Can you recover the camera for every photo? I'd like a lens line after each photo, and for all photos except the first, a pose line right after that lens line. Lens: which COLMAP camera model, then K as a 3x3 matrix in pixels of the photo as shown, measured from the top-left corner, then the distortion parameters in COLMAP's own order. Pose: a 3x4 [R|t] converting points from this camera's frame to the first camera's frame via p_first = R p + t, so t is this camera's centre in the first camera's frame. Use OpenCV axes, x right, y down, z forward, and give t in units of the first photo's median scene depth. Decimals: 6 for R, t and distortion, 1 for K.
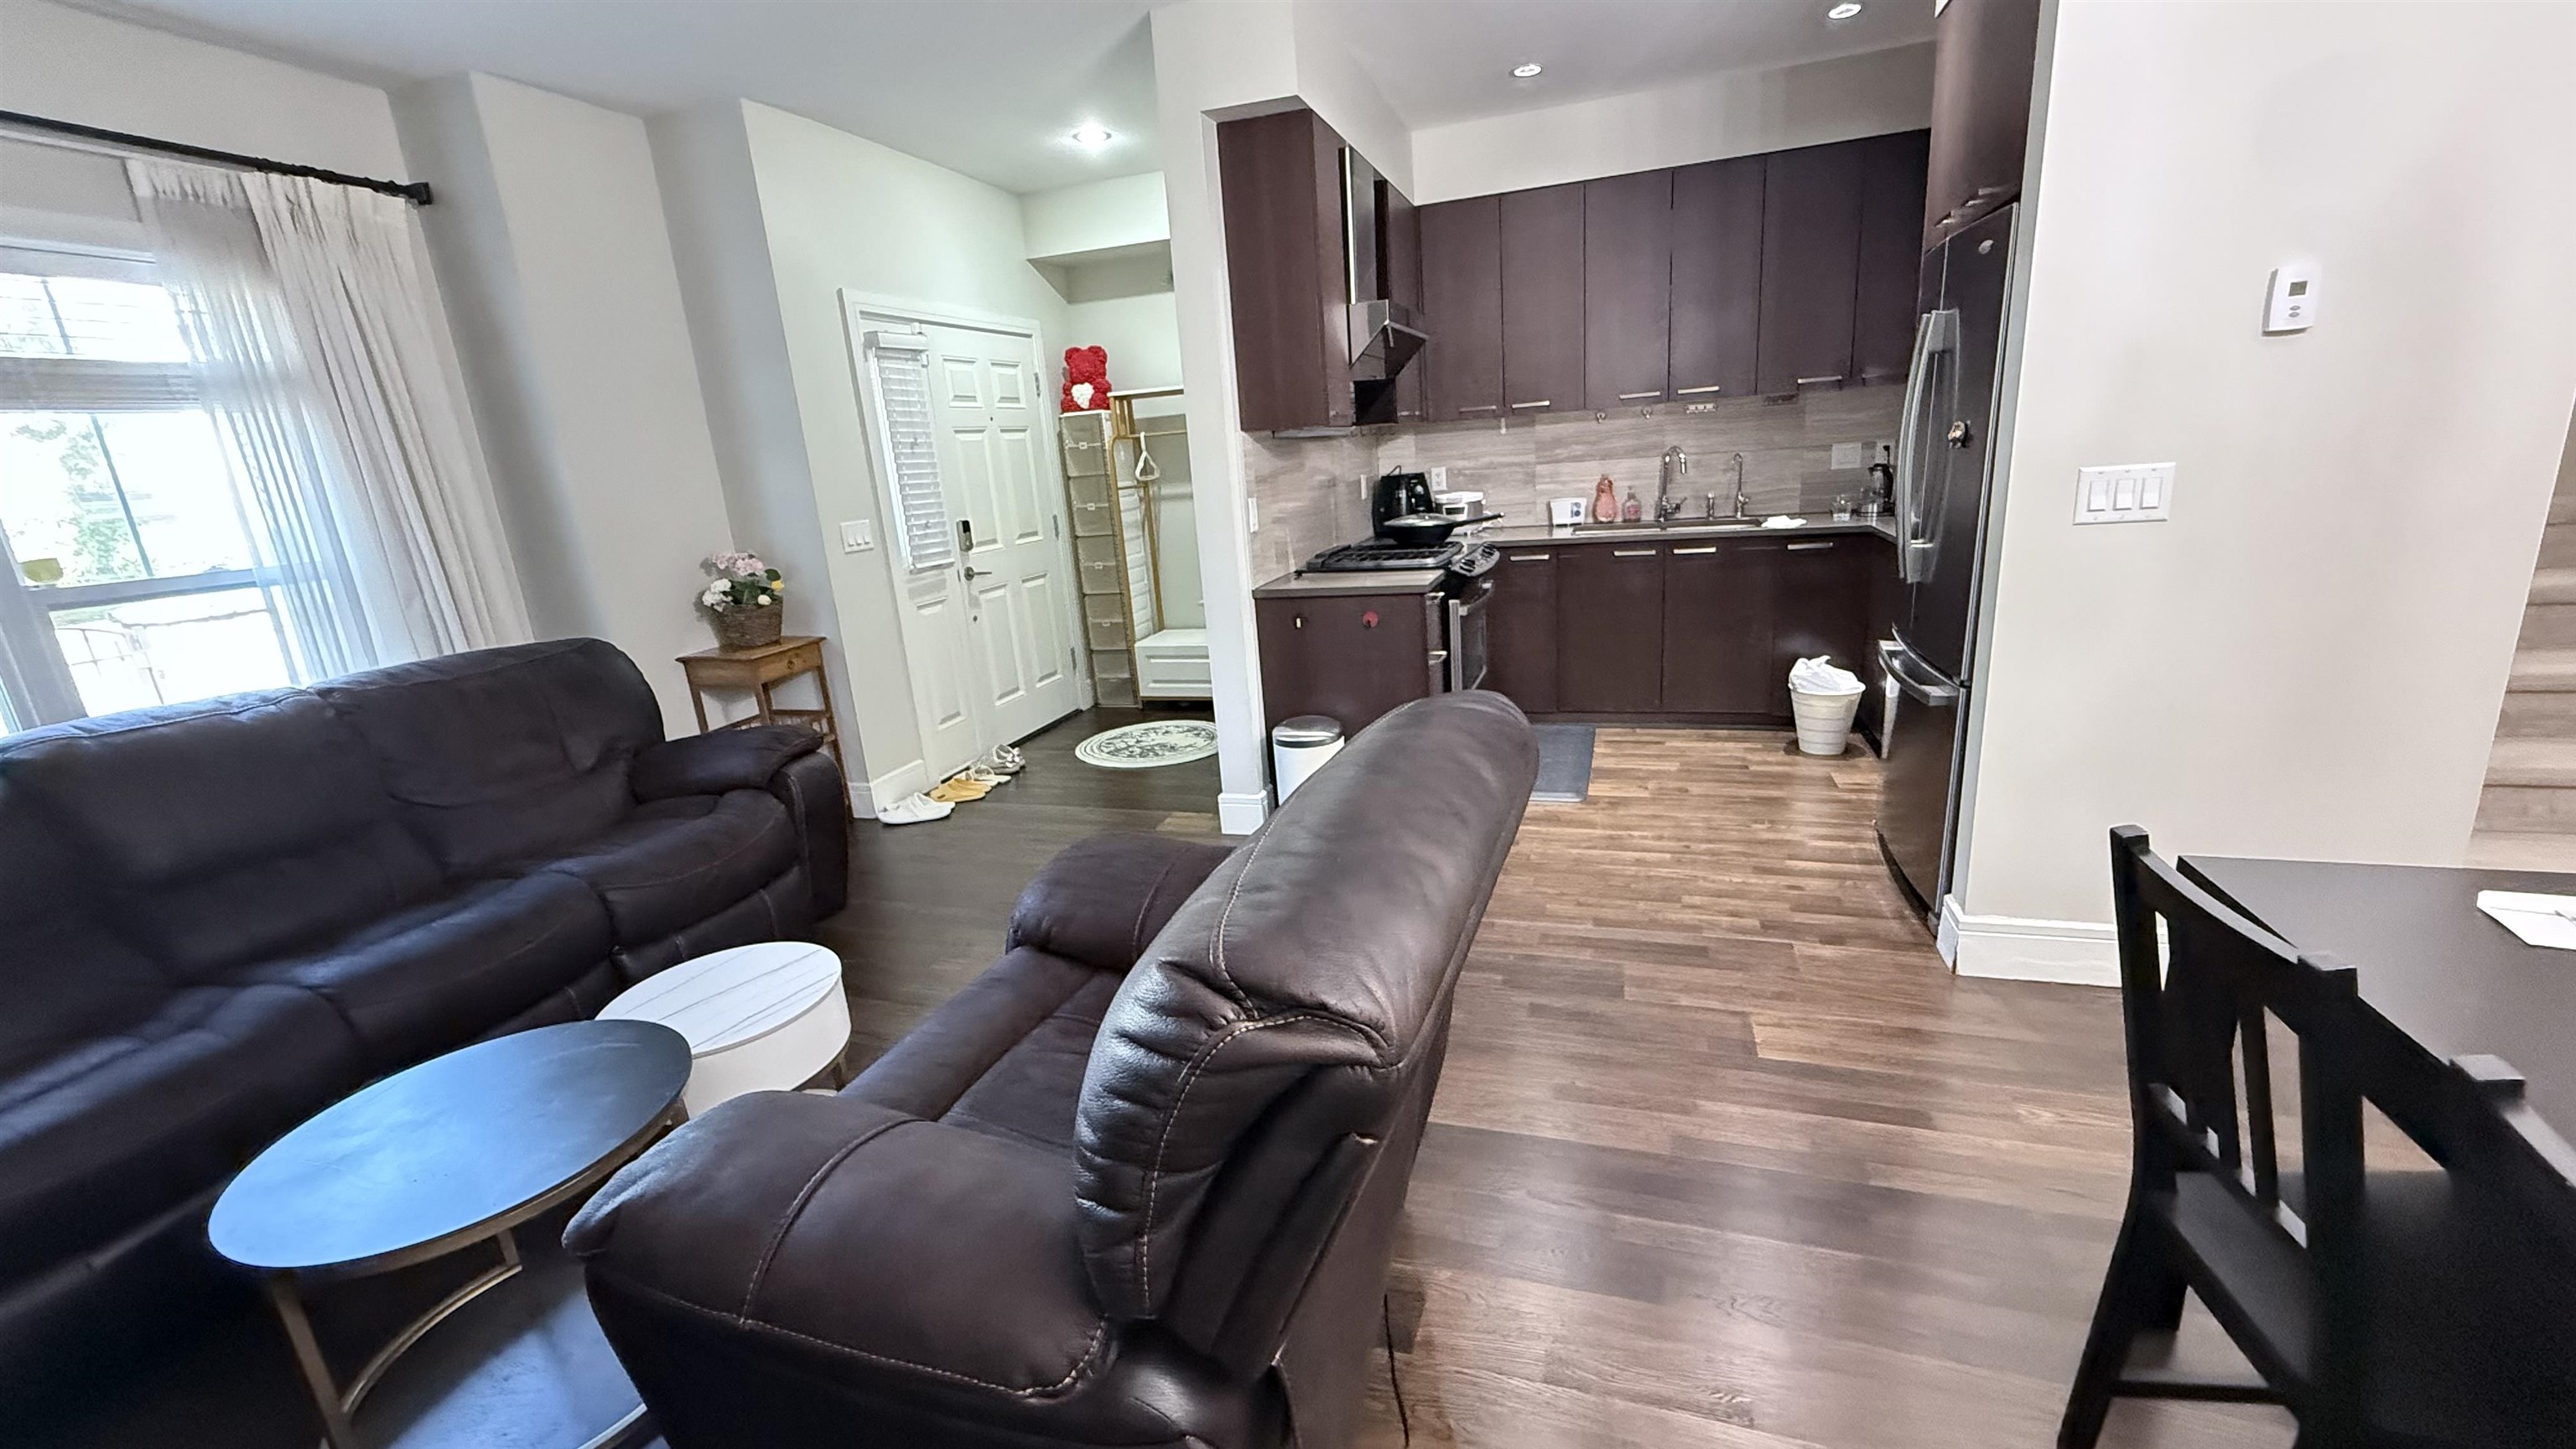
lens RADIAL K [[1026.3, 0, 1288.0], [0, 1026.3, 724.5], [0, 0, 1]] dist [0.000096, 0.000155]
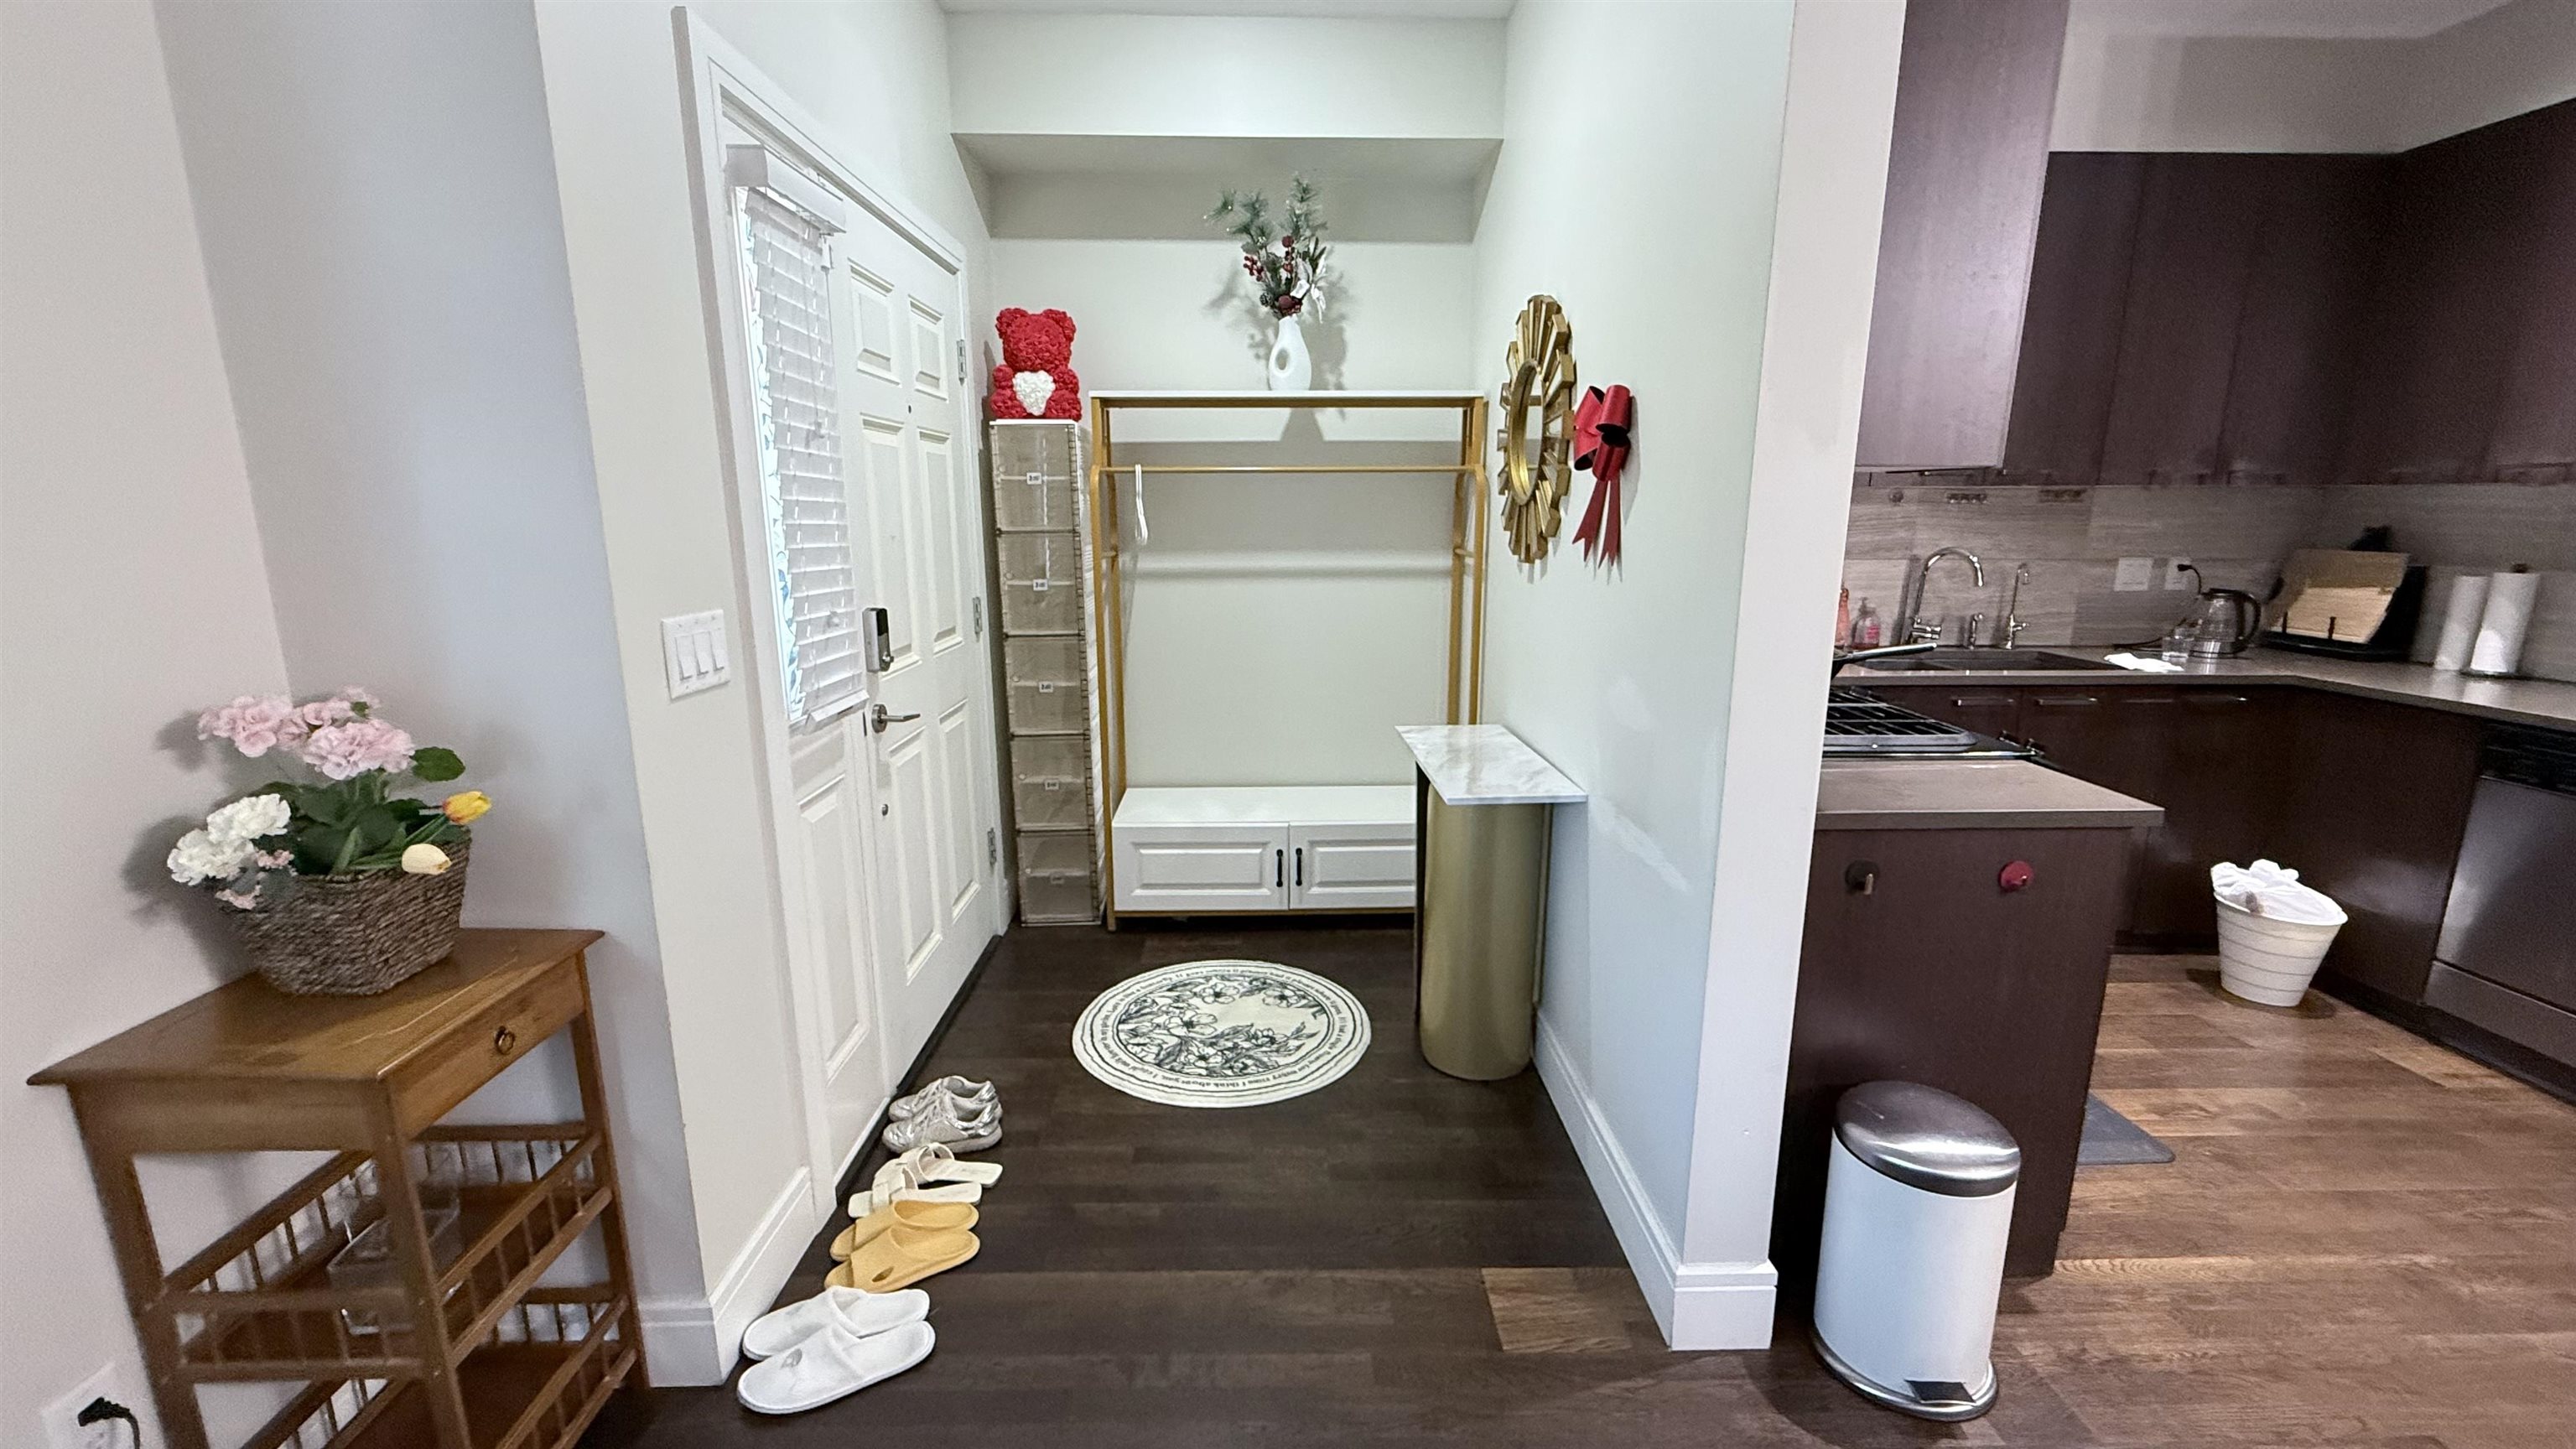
lens RADIAL K [[1026.3, 0, 1288.0], [0, 1026.3, 724.5], [0, 0, 1]] dist [0.000096, 0.000155]
pose [[0.941578, 0.004510, 0.336766, -0.320318], [0.019179, 0.997570, -0.066982, -0.118763], [-0.336250, 0.069527, 0.939203, 0.534767]]
